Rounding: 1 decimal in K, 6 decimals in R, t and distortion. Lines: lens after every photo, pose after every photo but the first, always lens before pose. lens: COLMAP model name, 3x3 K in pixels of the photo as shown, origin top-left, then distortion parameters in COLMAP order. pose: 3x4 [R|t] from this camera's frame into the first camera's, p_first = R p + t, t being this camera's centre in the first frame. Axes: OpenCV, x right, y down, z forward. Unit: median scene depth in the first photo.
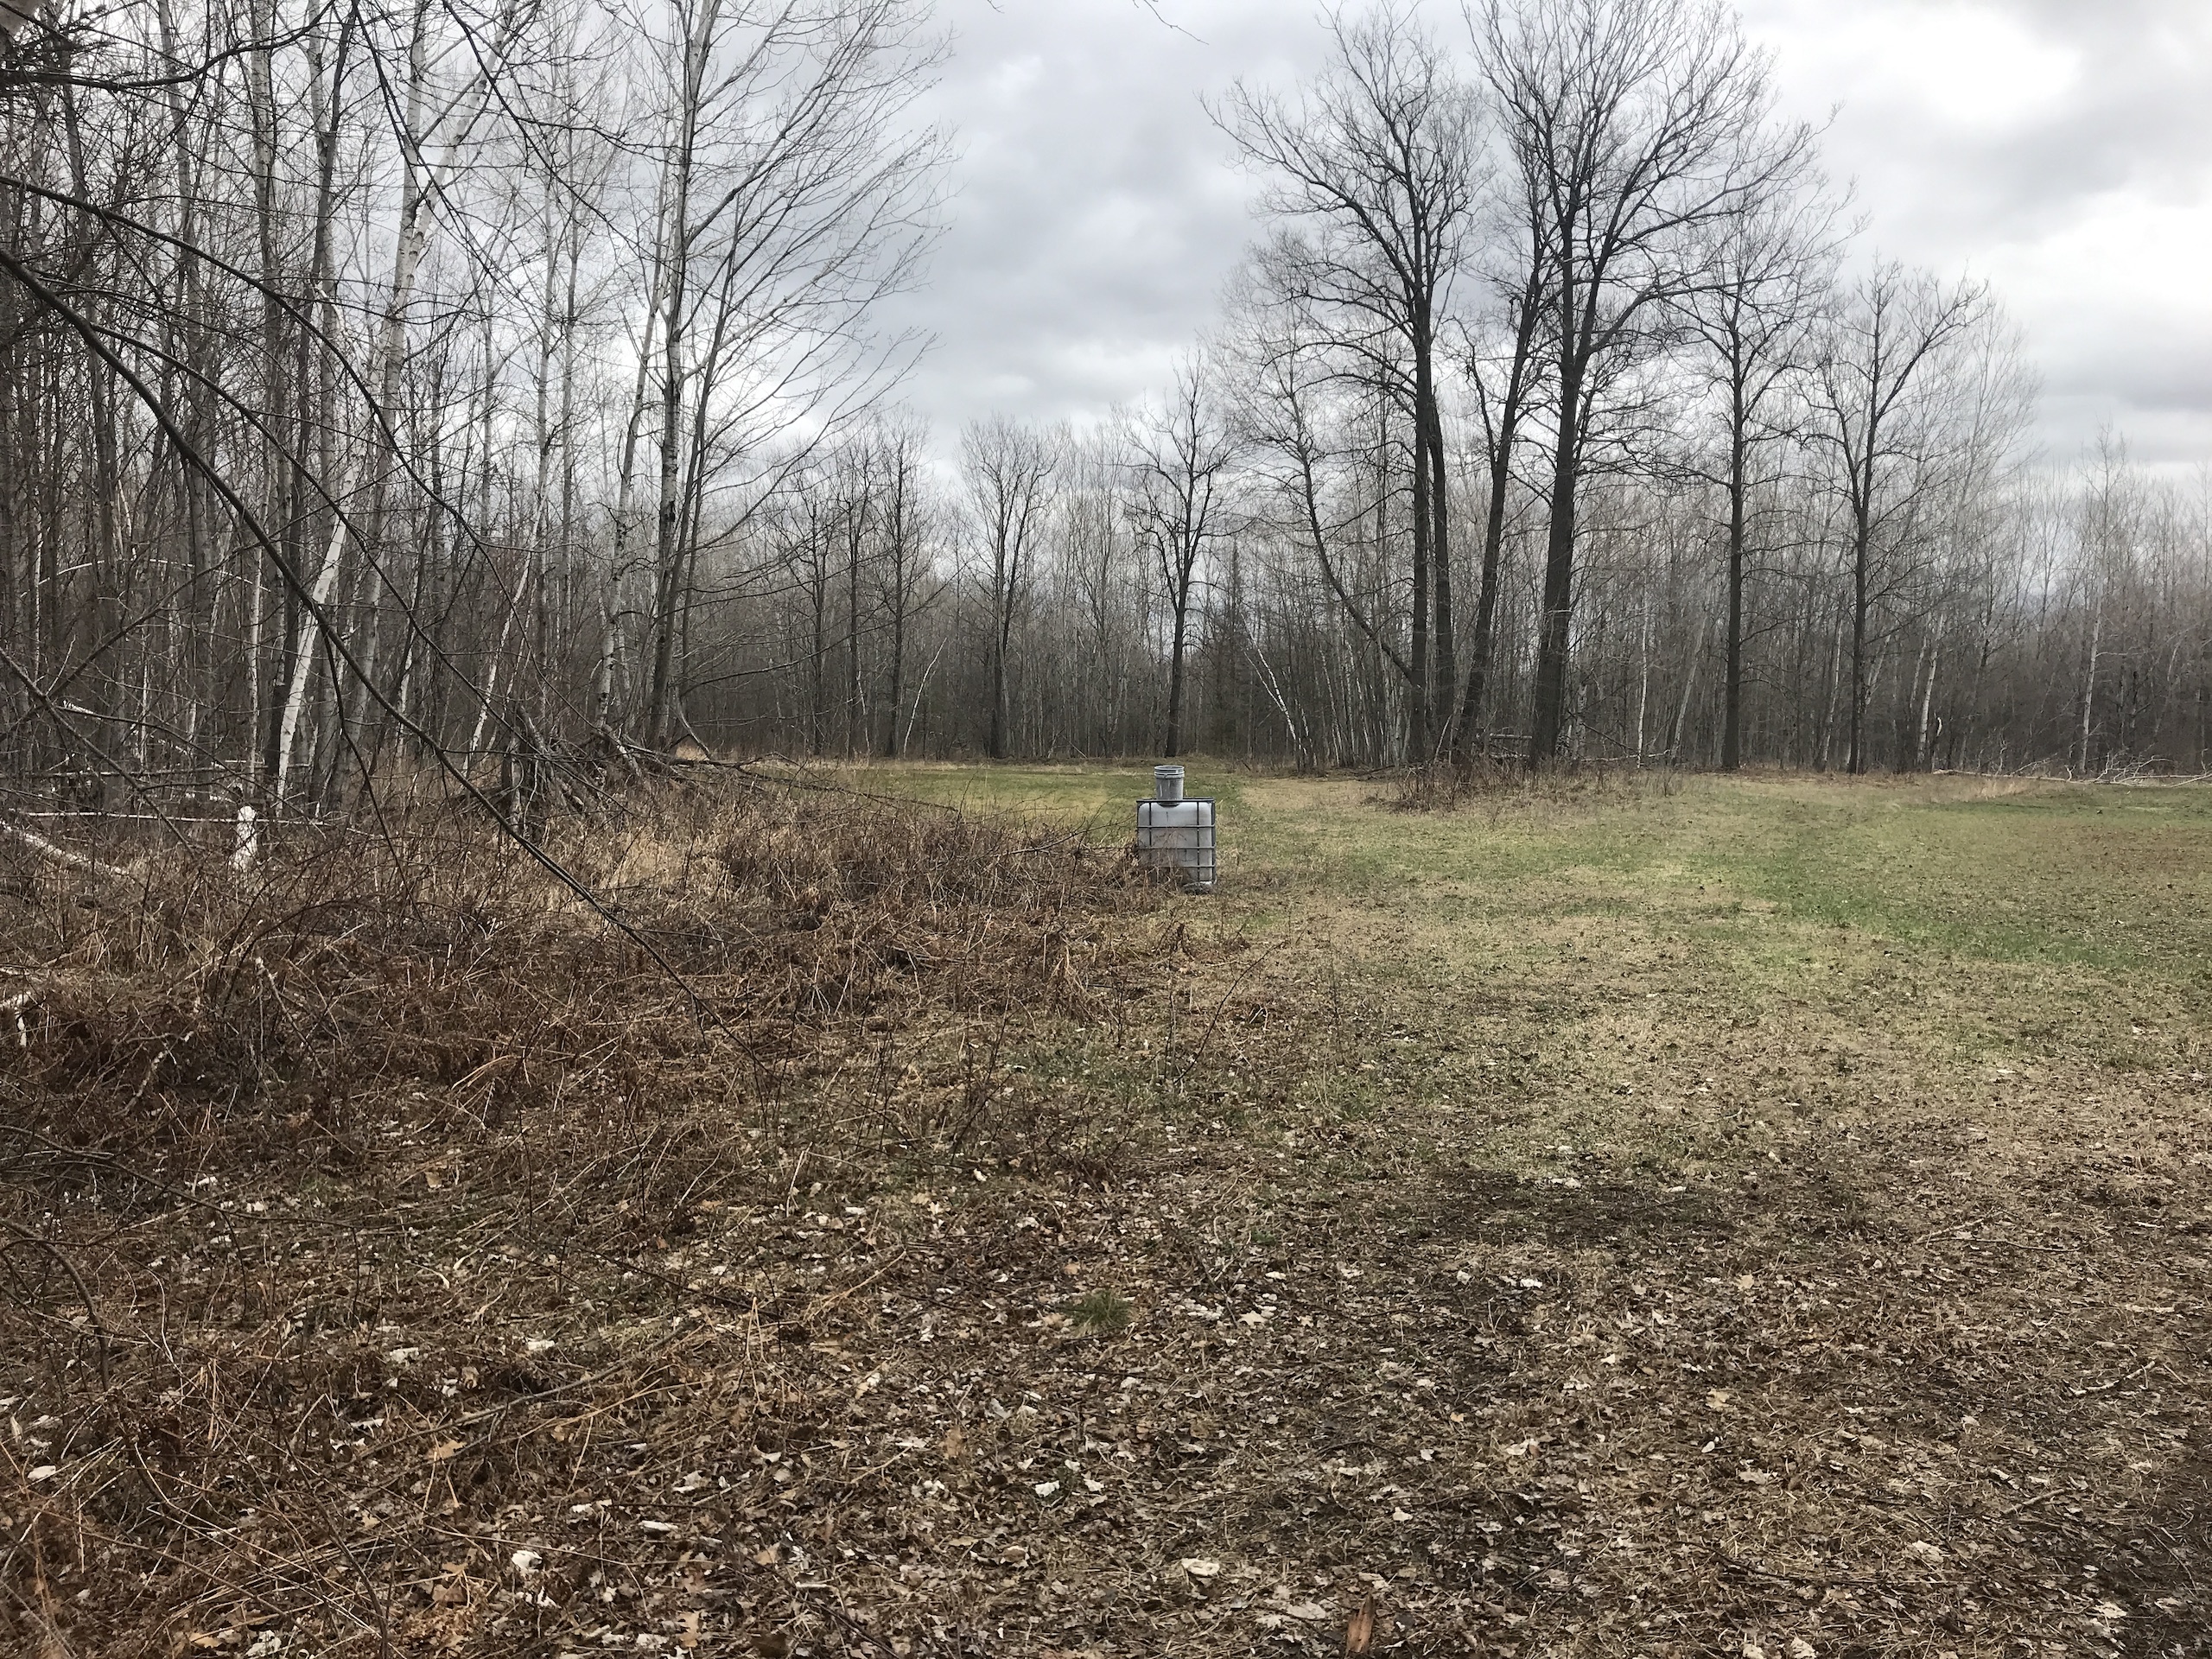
lens RADIAL K [[1815.3, 0, 1107.6], [0, 1815.3, 791.7], [0, 0, 1]] dist [0.024845, -0.003013]
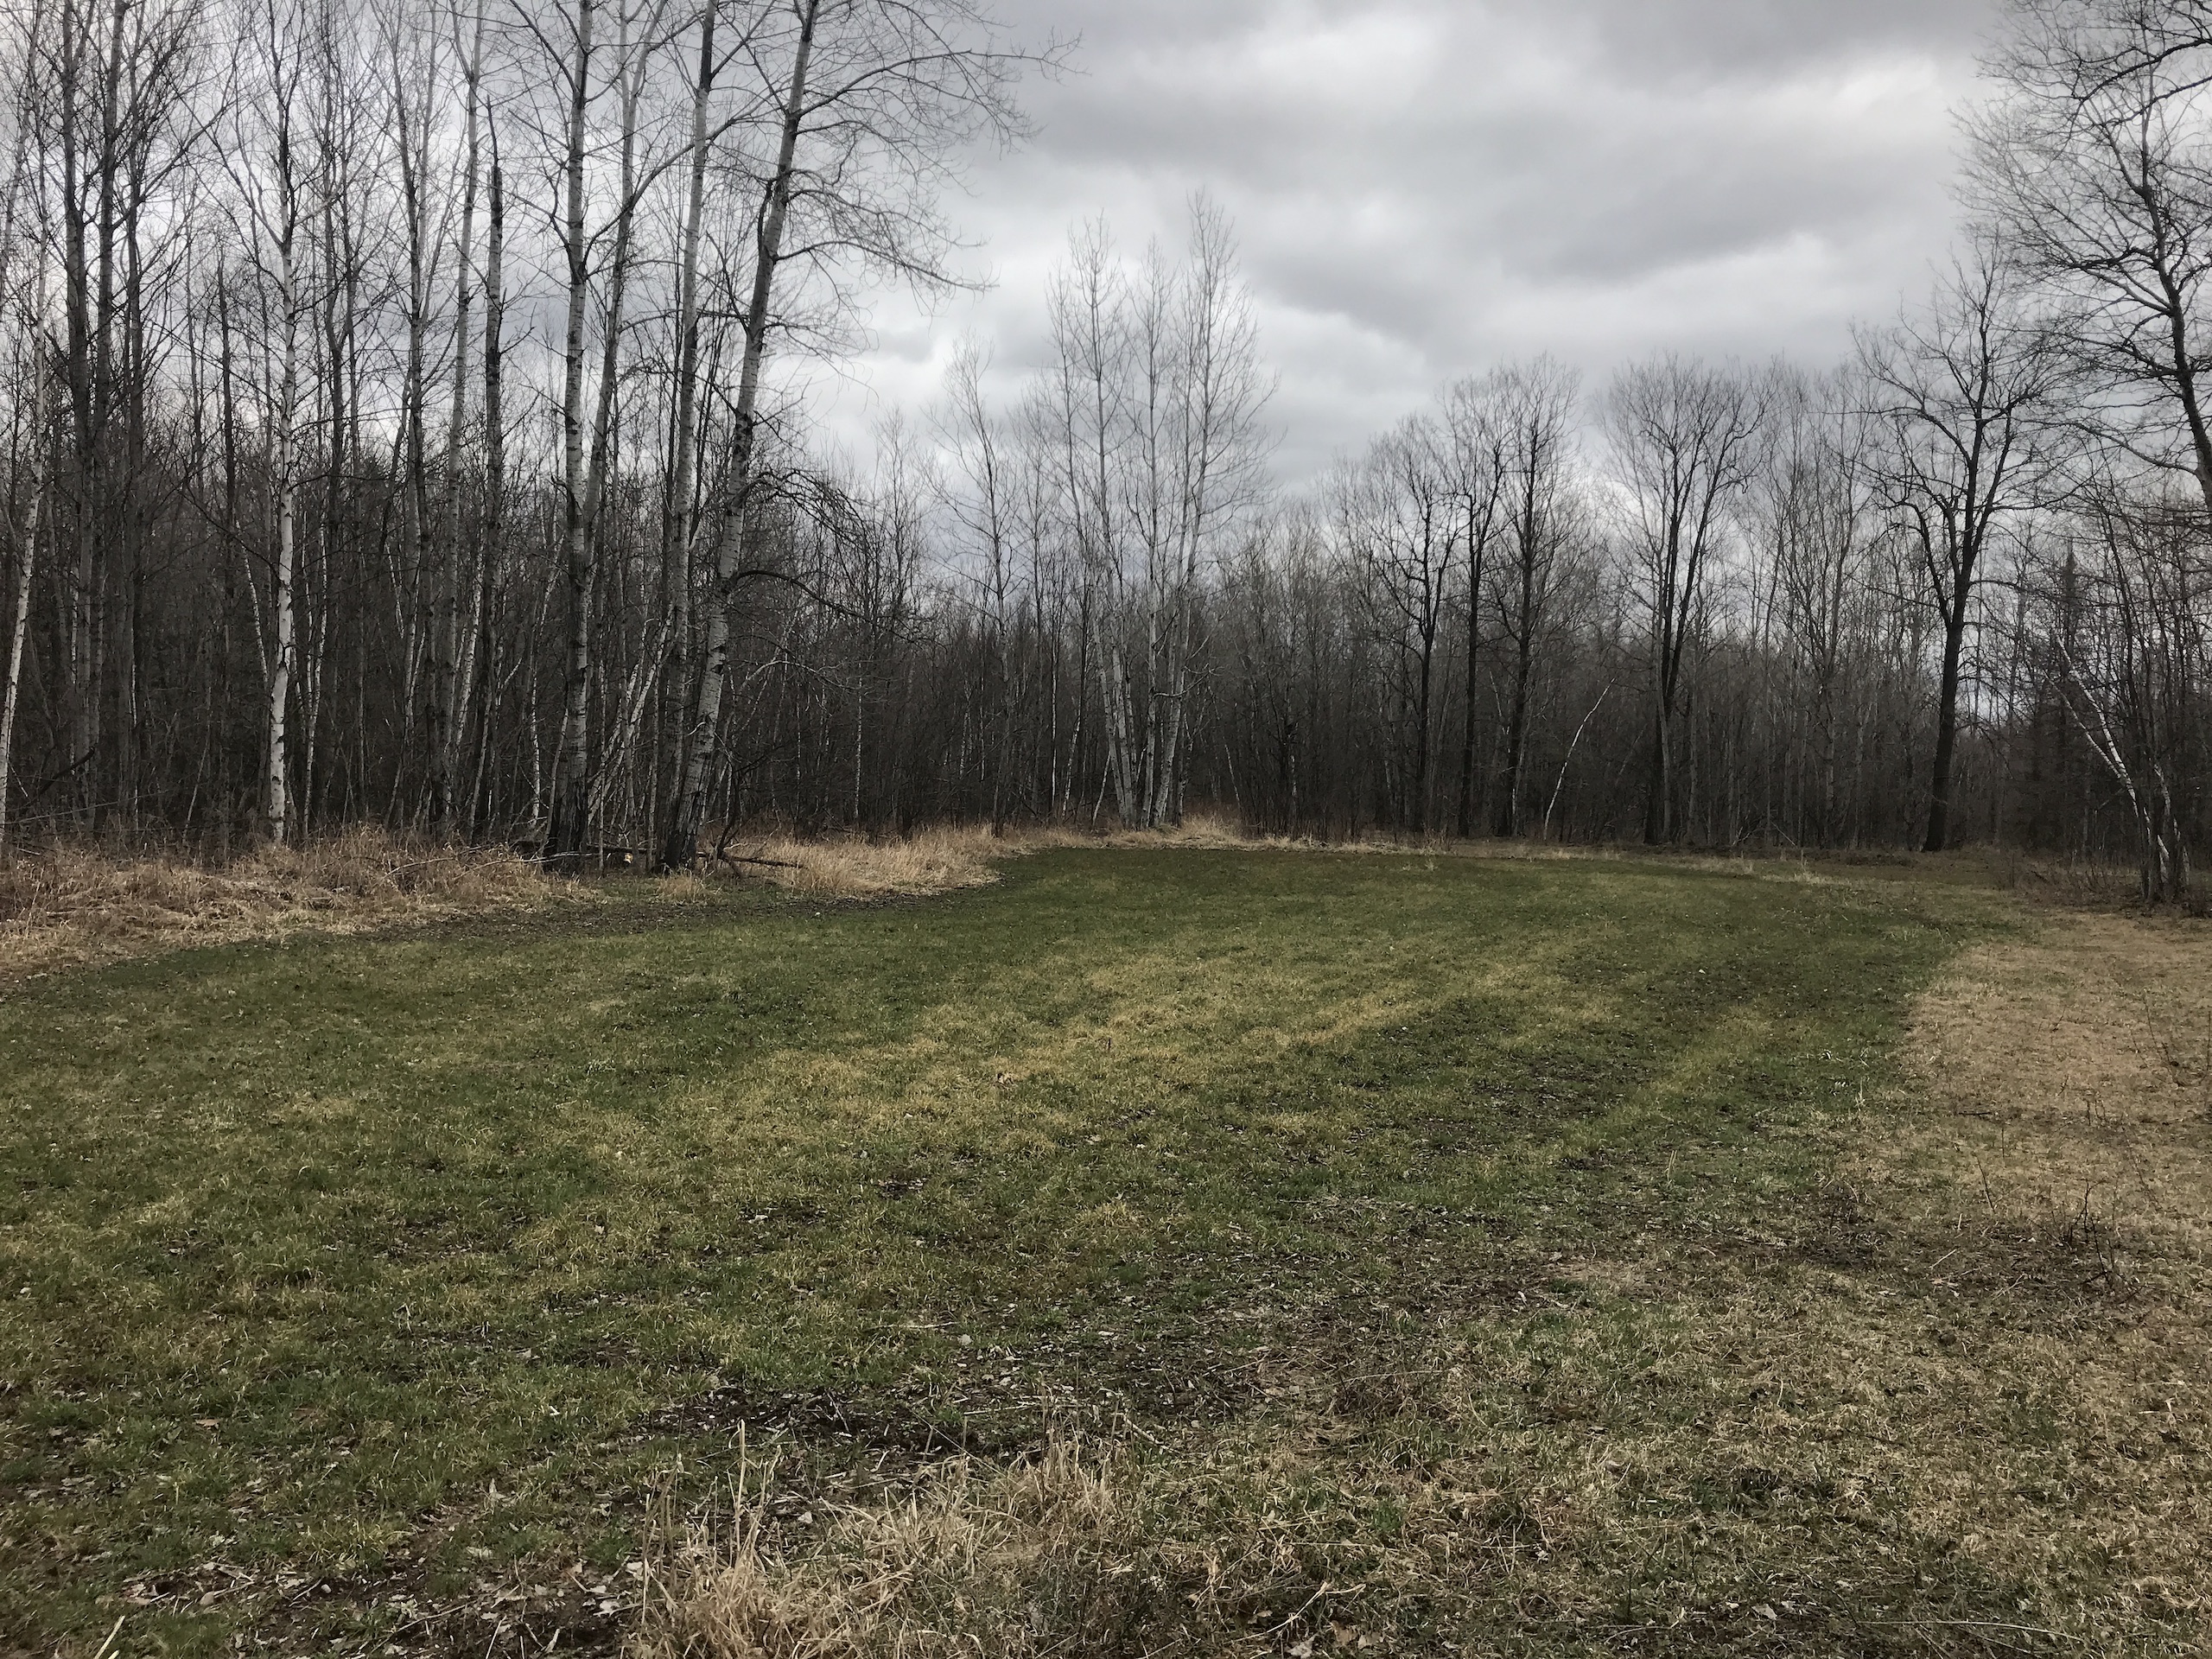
lens RADIAL K [[1815.3, 0, 1107.6], [0, 1815.3, 791.7], [0, 0, 1]] dist [0.024845, -0.003013]
pose [[0.911144, 0.018054, -0.411693, 0.029014], [-0.034508, 0.998874, -0.032569, -0.006991], [0.410642, 0.043881, 0.910740, 0.241132]]
